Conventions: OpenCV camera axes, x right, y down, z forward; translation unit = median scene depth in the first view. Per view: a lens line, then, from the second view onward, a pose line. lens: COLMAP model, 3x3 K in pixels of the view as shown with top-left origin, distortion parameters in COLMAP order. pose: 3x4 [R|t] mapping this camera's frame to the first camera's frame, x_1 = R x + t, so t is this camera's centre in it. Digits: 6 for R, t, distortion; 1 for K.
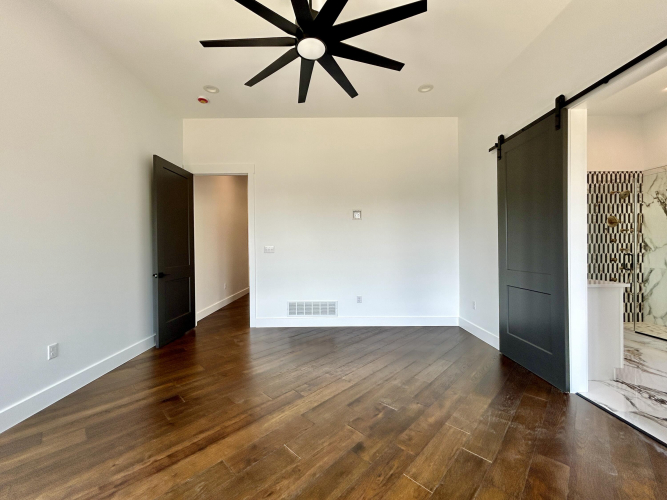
lens RADIAL K [[271.4, 0, 333.5], [0, 271.4, 250.0], [0, 0, 1]] dist [0.000242, 0.000185]
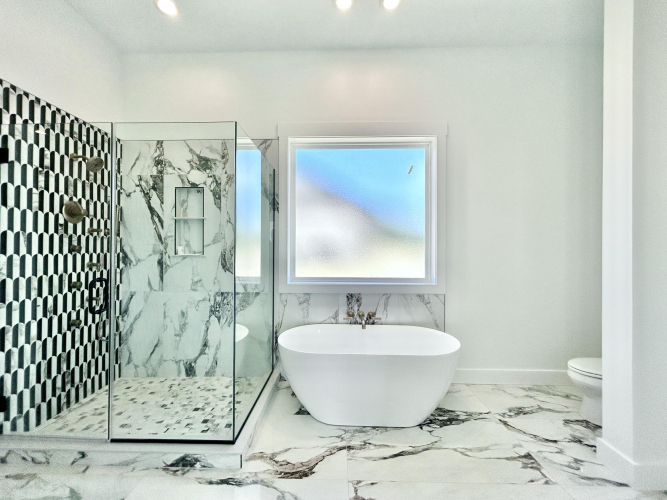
lens RADIAL K [[271.4, 0, 333.5], [0, 271.4, 250.0], [0, 0, 1]] dist [0.000242, 0.000185]
pose [[0.034489, 0.004676, 0.999394, 0.523847], [-0.003489, 0.999984, -0.004558, -0.031419], [-0.999399, -0.003330, 0.034505, 0.483609]]
